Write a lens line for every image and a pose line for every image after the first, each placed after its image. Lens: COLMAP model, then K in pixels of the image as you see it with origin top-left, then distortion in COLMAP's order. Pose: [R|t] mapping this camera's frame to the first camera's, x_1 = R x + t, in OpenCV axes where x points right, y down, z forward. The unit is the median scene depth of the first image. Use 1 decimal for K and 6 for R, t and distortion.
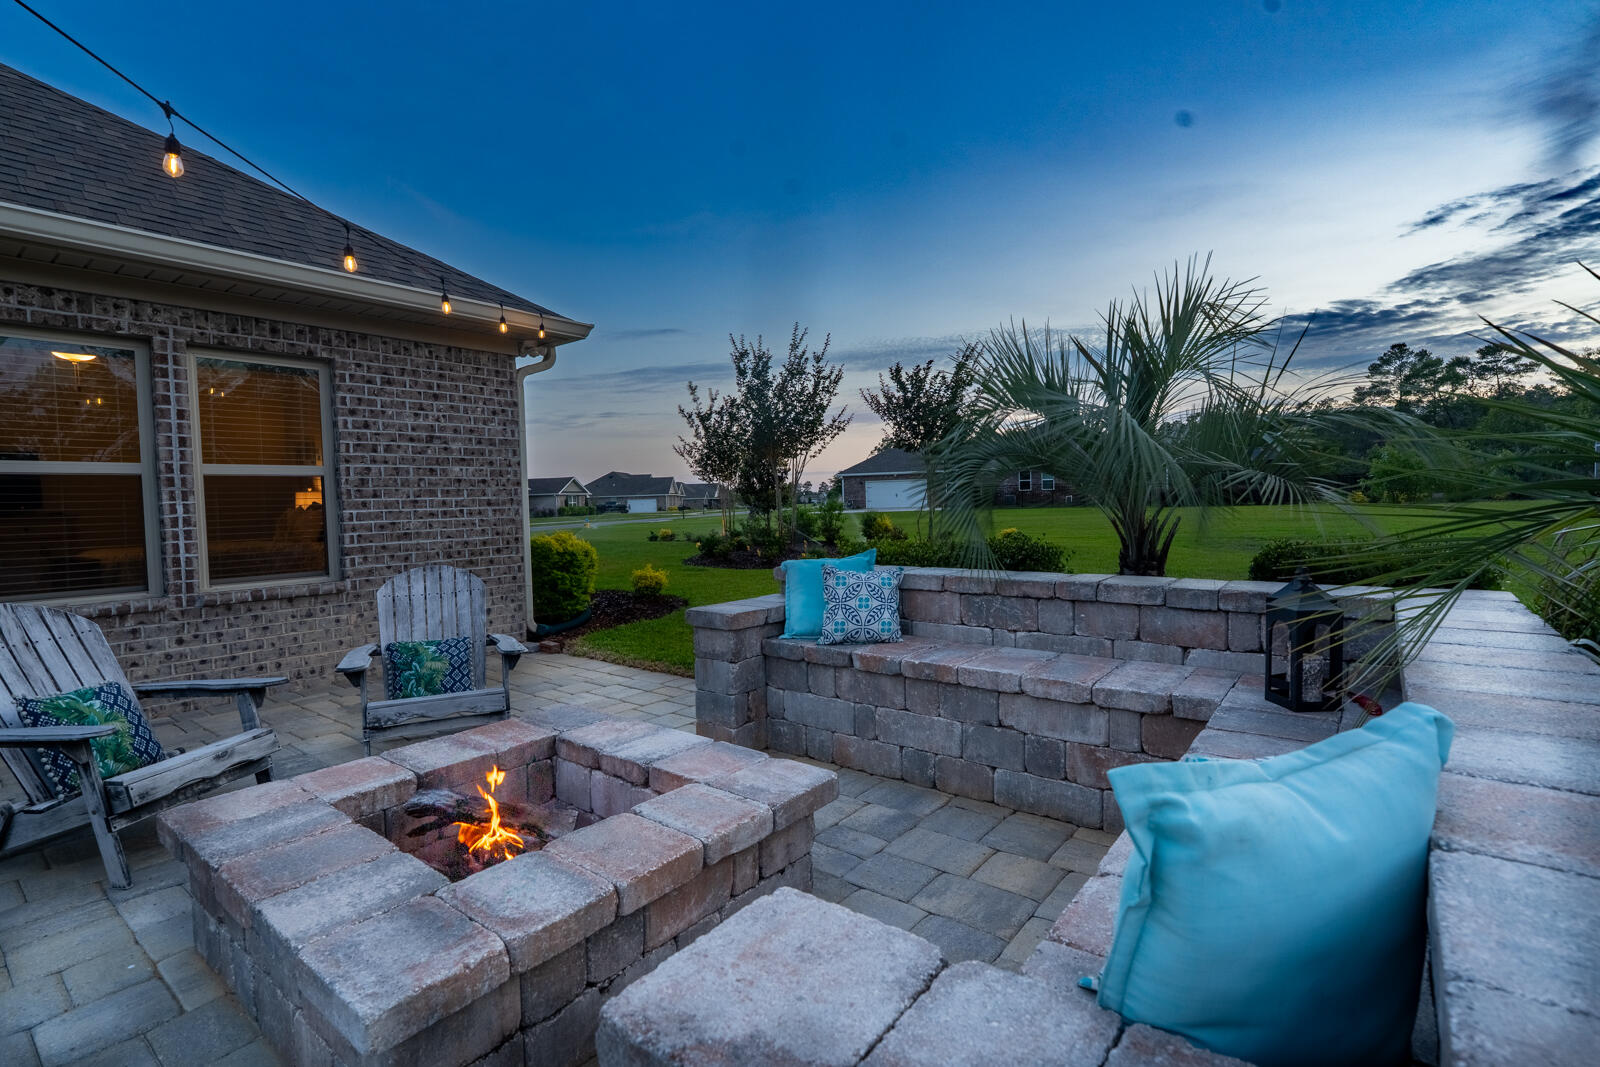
lens RADIAL K [[750.8, 0, 797.7], [0, 750.8, 531.4], [0, 0, 1]] dist [-0.003155, 0.000229]
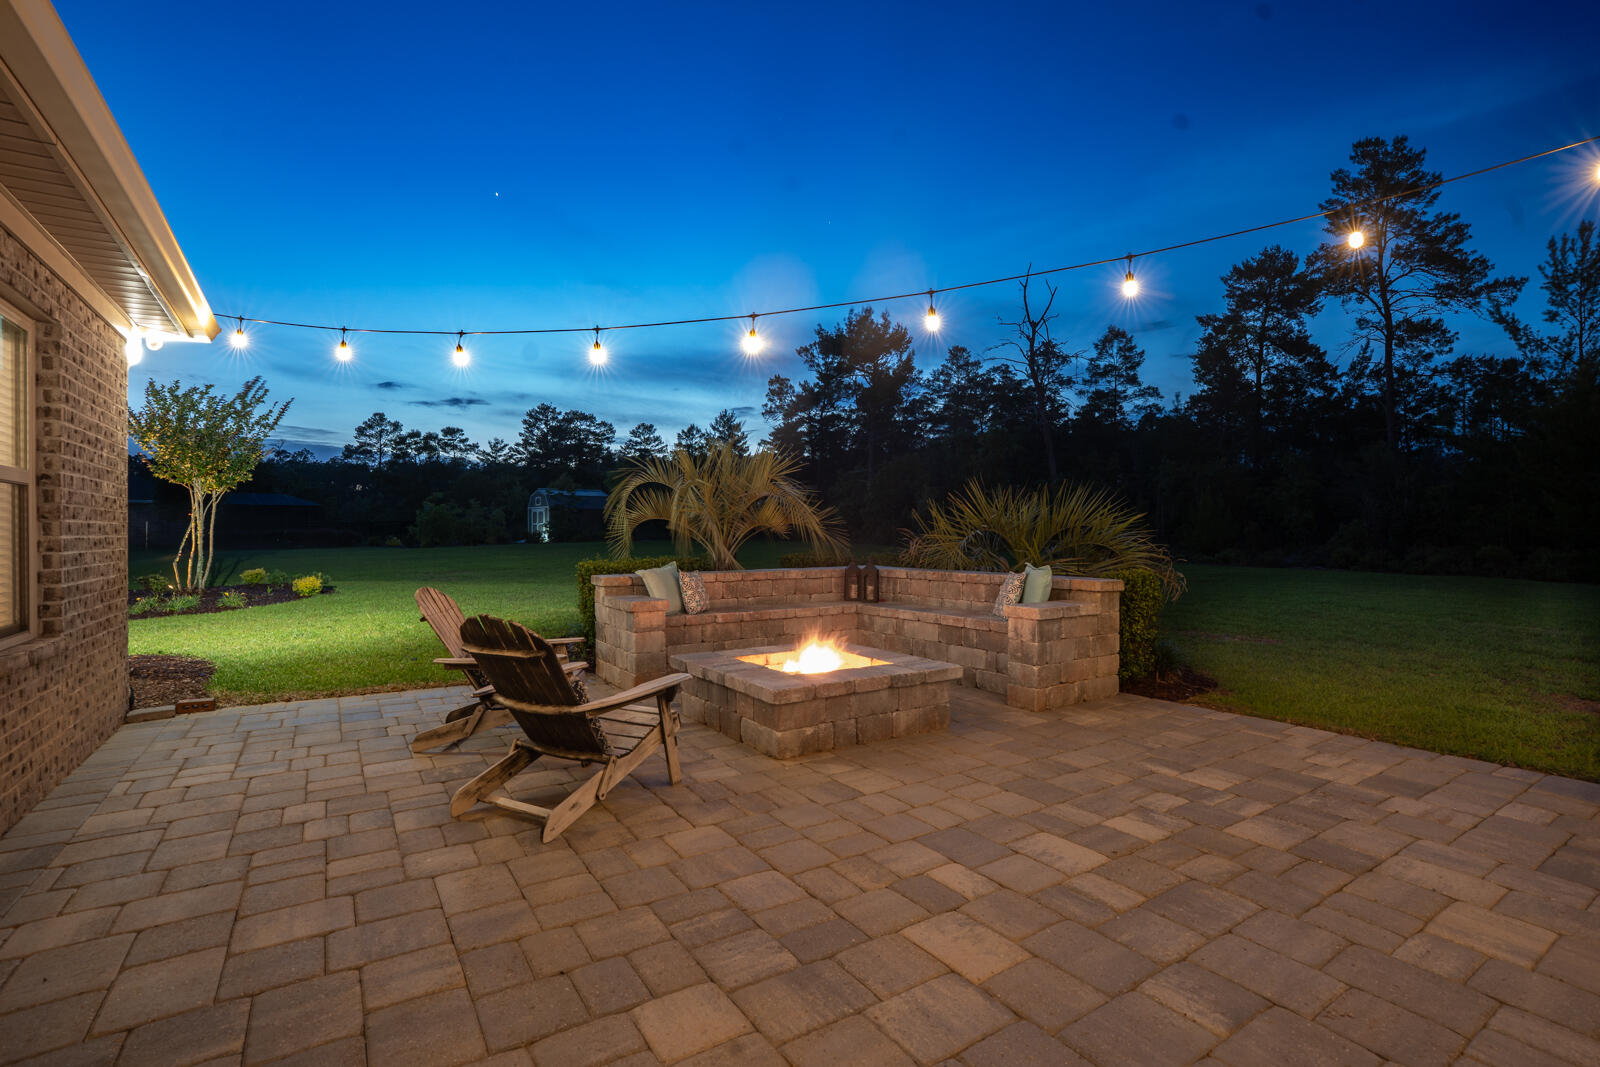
lens RADIAL K [[748.6, 0, 797.6], [0, 748.6, 528.0], [0, 0, 1]] dist [-0.069225, 0.025787]
pose [[0.327367, 0.024910, 0.944569, -0.915103], [0.037557, 0.998519, -0.039349, 0.015973], [-0.944150, 0.048357, 0.325947, 0.111124]]
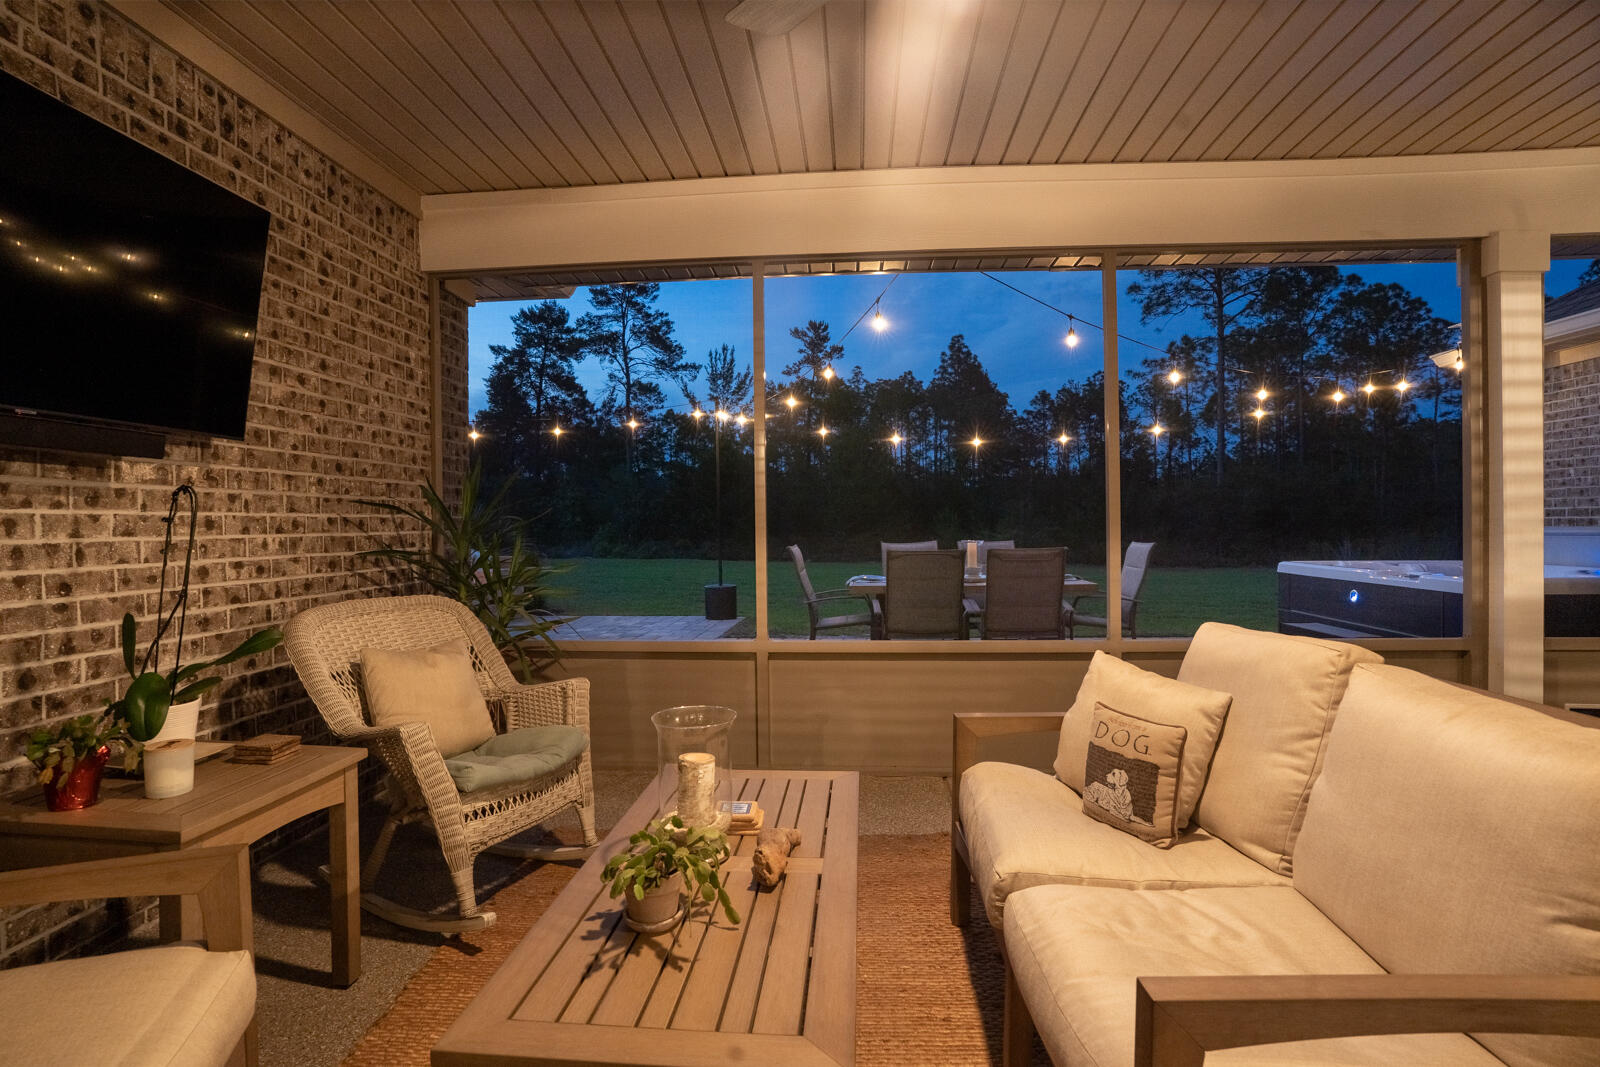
lens RADIAL K [[749.9, 0, 796.9], [0, 749.9, 530.9], [0, 0, 1]] dist [-0.071003, 0.026604]
pose [[-0.546971, 0.024959, 0.836780, -1.757852], [0.061812, 0.998031, 0.010635, 0.021145], [-0.834867, 0.057540, -0.547437, 0.461413]]
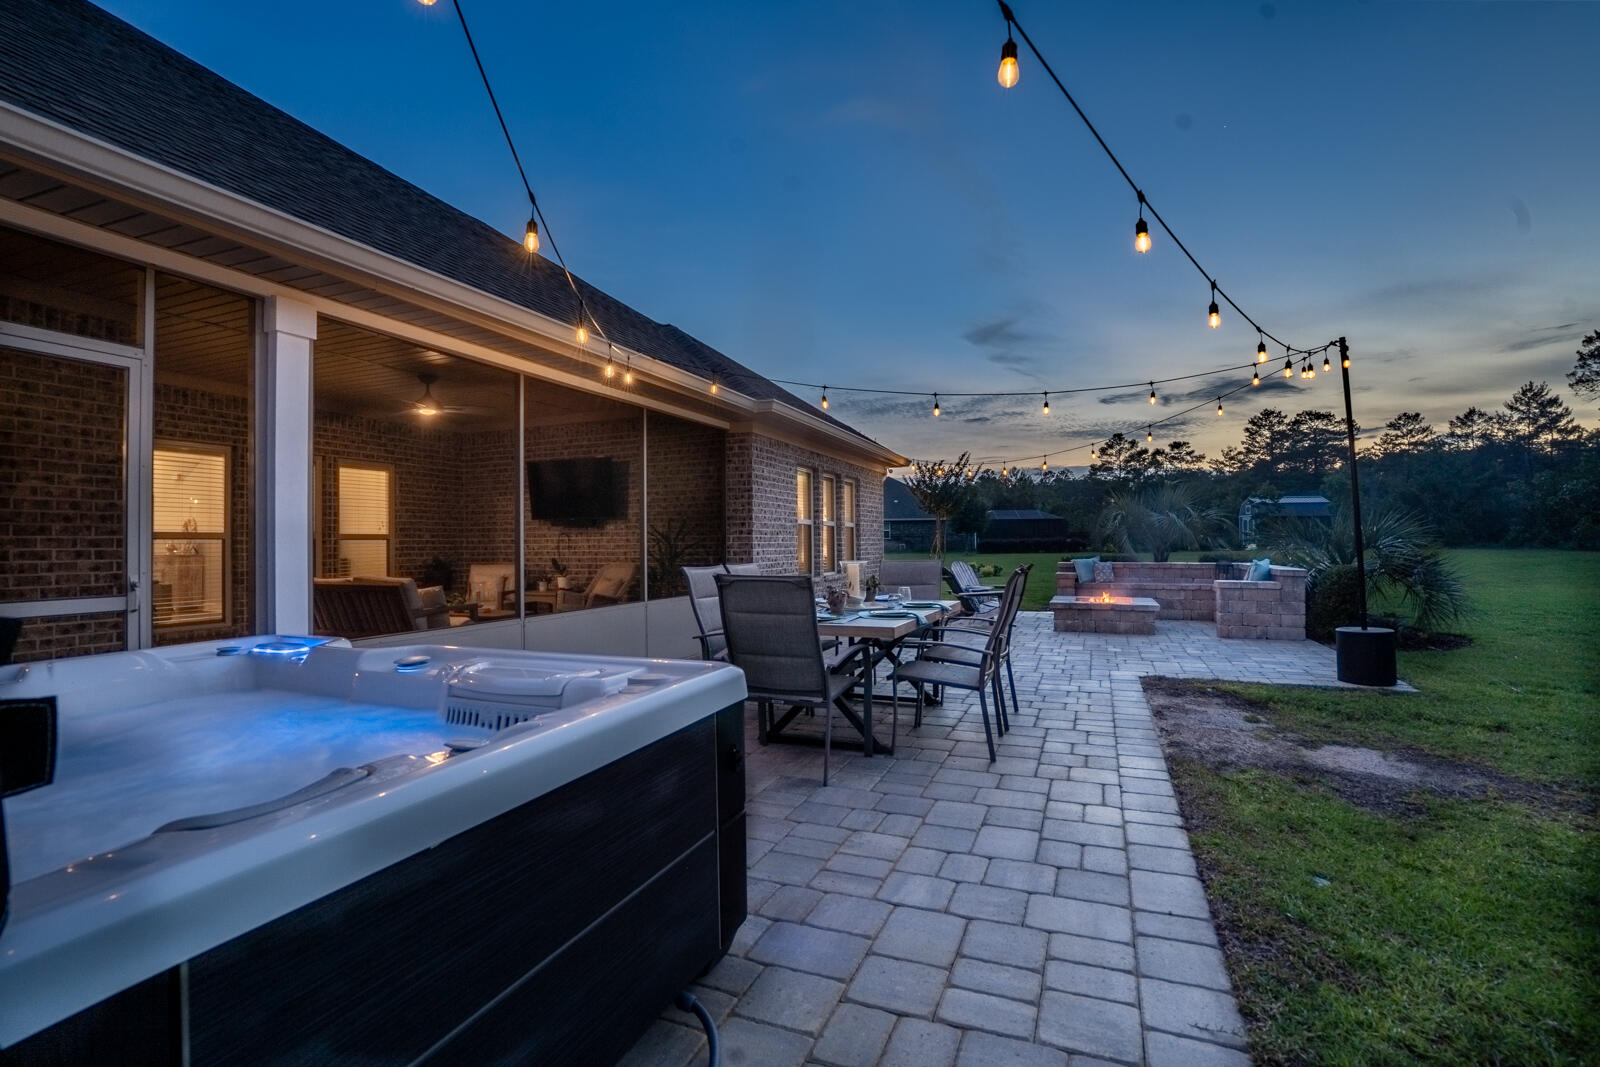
lens RADIAL K [[749.9, 0, 796.9], [0, 749.9, 530.9], [0, 0, 1]] dist [-0.071003, 0.026604]
pose [[0.960584, 0.022145, 0.277106, -1.317264], [-0.004850, 0.998005, -0.062946, 0.079240], [-0.277947, 0.059121, 0.958775, -1.110193]]
